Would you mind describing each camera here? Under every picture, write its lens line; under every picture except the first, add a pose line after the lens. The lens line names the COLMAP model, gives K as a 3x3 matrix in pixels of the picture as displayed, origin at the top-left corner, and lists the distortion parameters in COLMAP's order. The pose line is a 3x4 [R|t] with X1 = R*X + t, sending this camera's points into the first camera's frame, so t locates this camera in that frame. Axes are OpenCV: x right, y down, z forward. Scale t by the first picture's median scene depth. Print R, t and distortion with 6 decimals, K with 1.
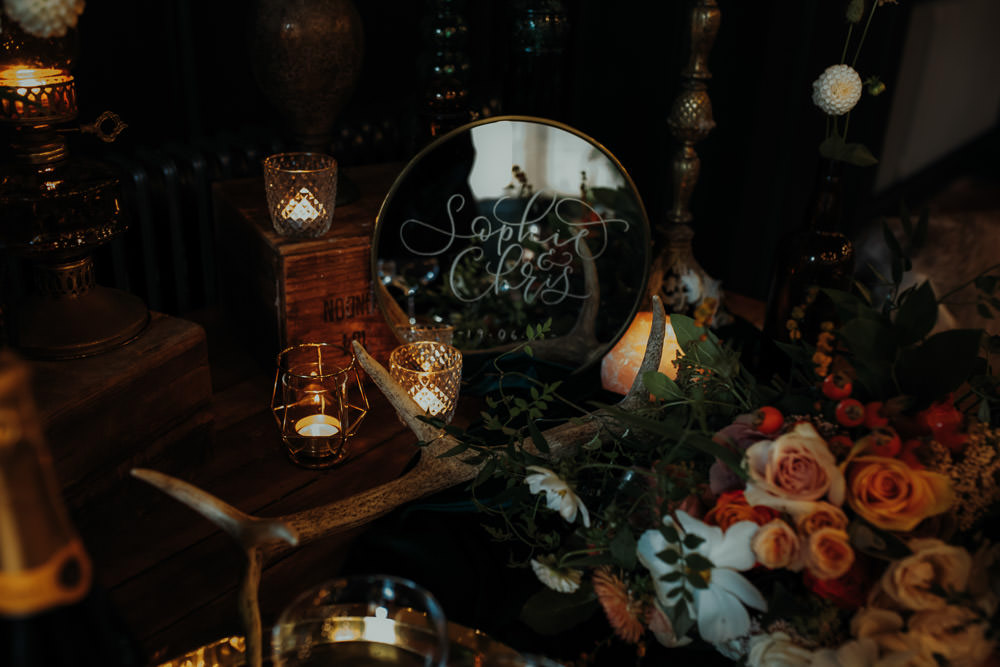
lens RADIAL K [[981.9, 0, 500.0], [0, 981.9, 333.5], [0, 0, 1]] dist [0.004235, -0.179008]
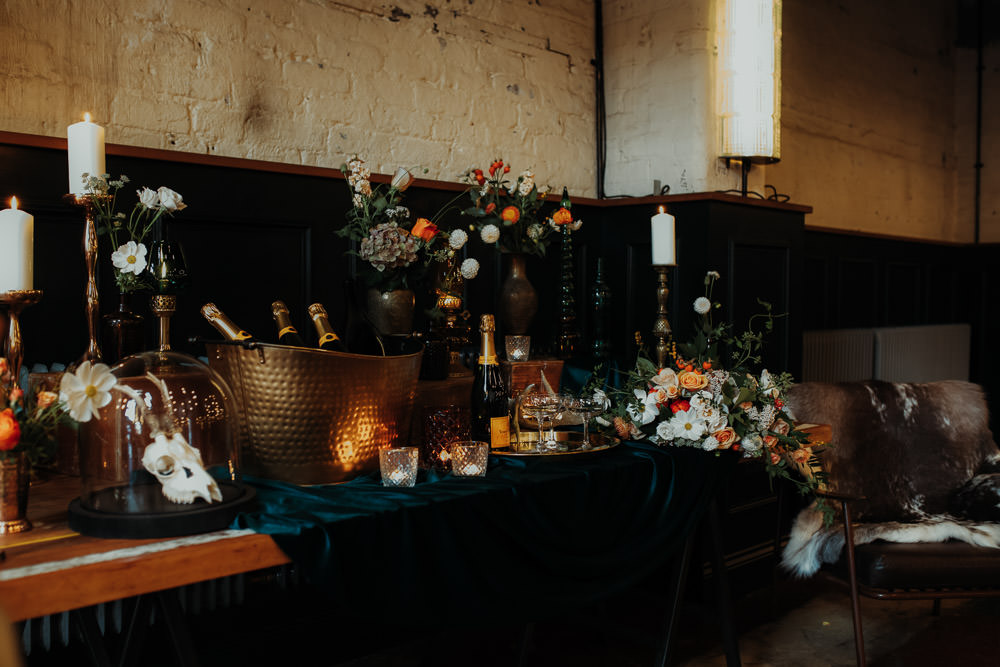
lens RADIAL K [[981.9, 0, 500.0], [0, 981.9, 333.5], [0, 0, 1]] dist [0.004235, -0.179008]
pose [[0.994017, -0.030855, -0.104773, 0.047803], [-0.012507, 0.920802, -0.389829, 0.932125], [0.108503, 0.388807, 0.914908, -1.636082]]
